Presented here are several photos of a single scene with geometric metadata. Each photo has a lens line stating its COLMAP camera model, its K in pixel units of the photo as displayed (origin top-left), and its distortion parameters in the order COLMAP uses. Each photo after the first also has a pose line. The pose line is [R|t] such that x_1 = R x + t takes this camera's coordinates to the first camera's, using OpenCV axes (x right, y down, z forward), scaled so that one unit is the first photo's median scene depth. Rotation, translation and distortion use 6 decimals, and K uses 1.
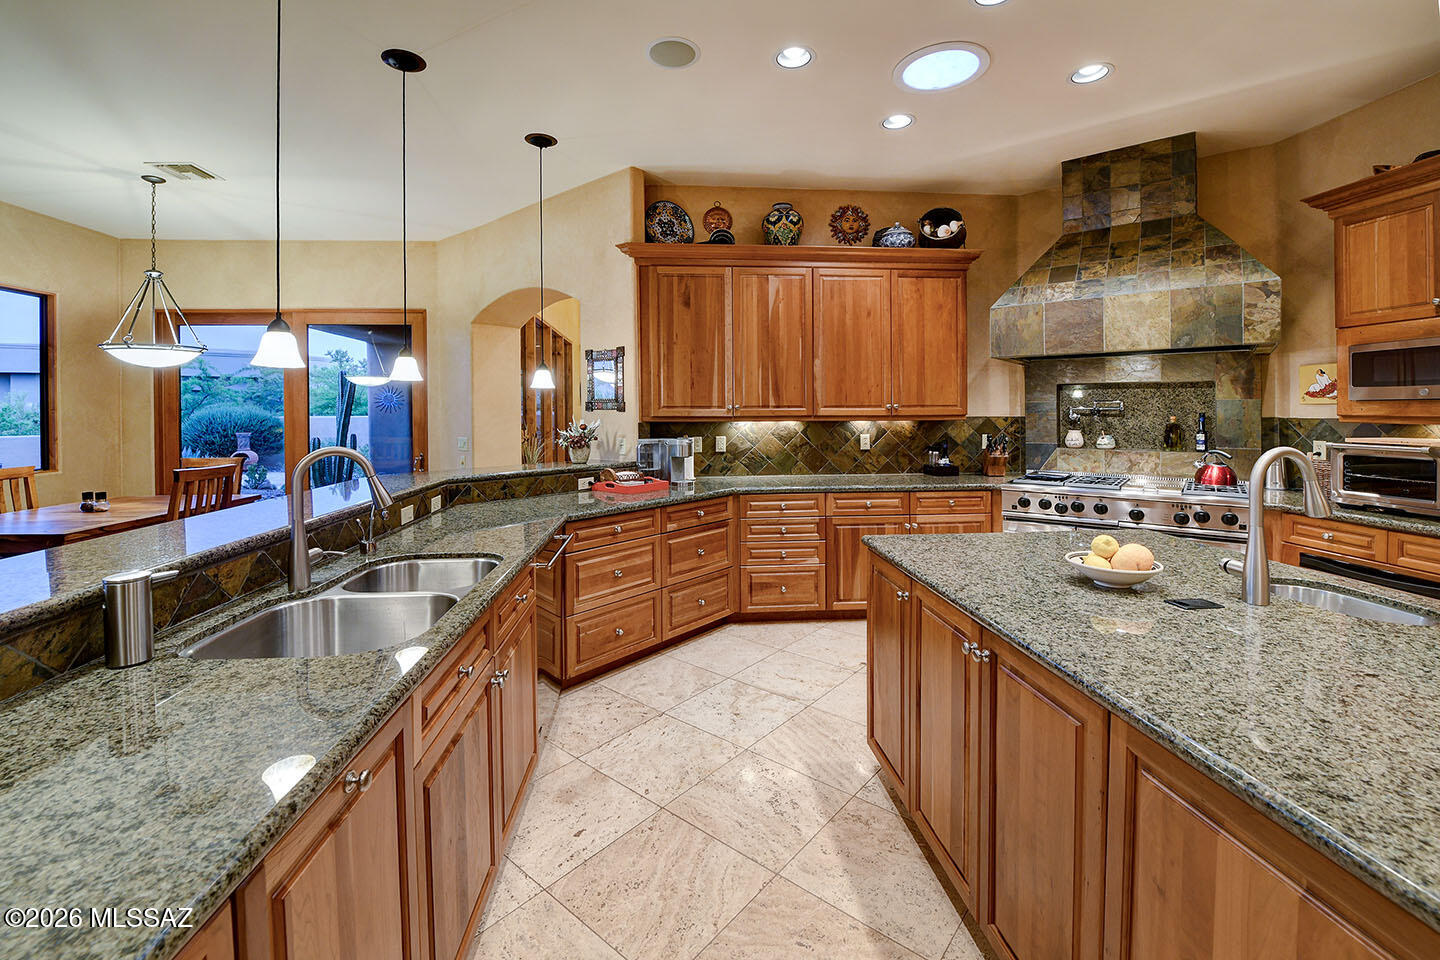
lens RADIAL K [[592.3, 0, 673.7], [0, 592.3, 425.1], [0, 0, 1]] dist [-0.019476, -0.000072]
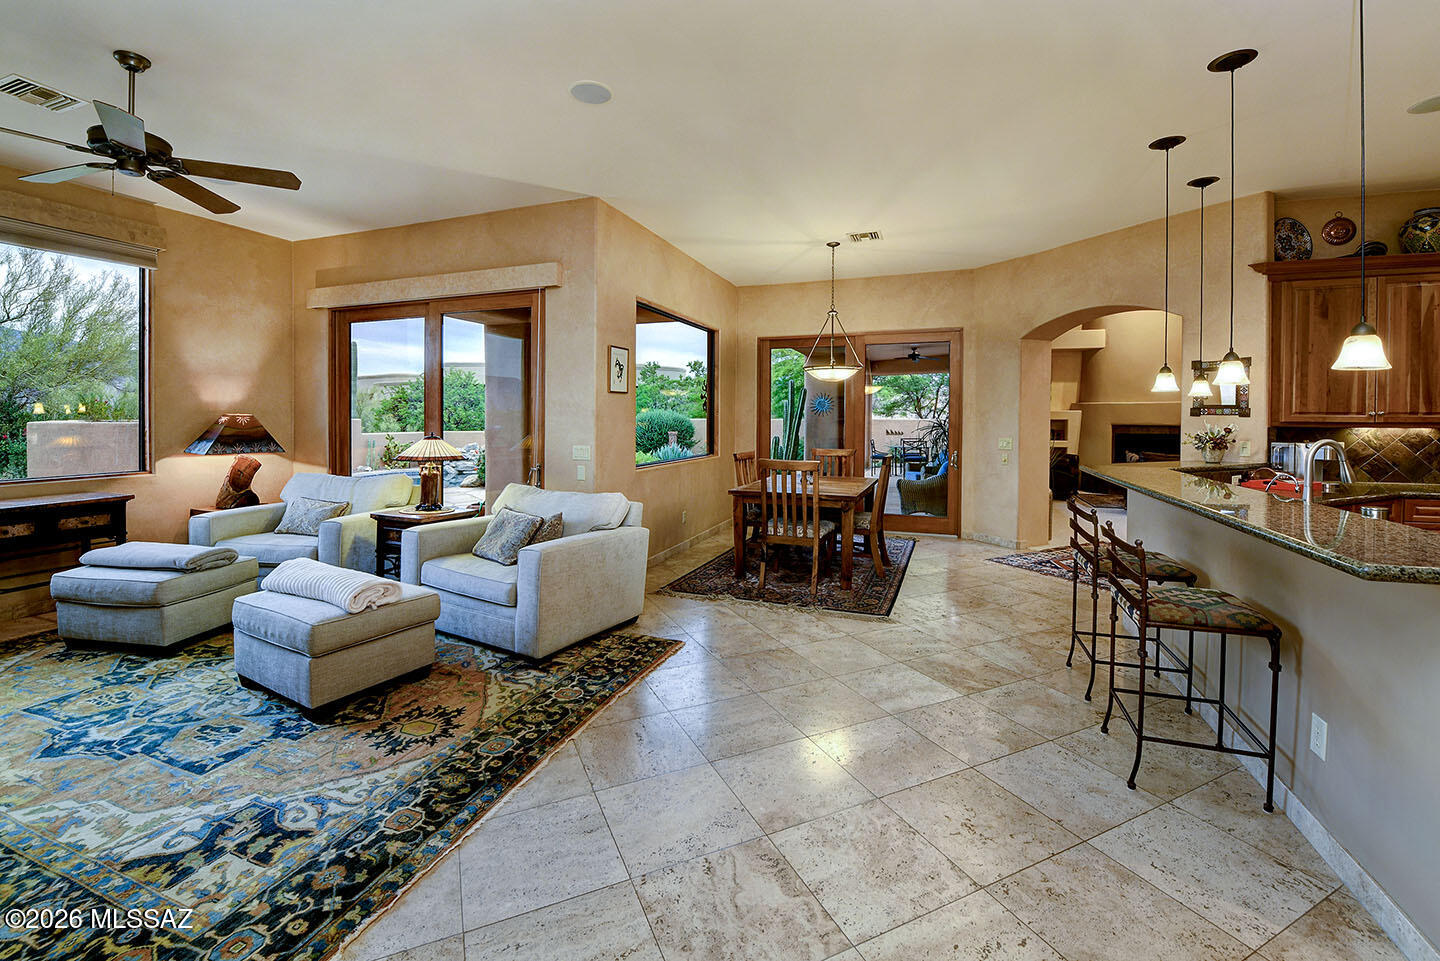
lens RADIAL K [[588.3, 0, 732.1], [0, 588.3, 430.1], [0, 0, 1]] dist [-0.017115, -0.000974]
pose [[0.919506, 0.018286, -0.392651, -0.530384], [-0.018326, 0.999825, 0.003645, 0.015422], [0.392649, 0.003845, 0.919680, -0.350307]]
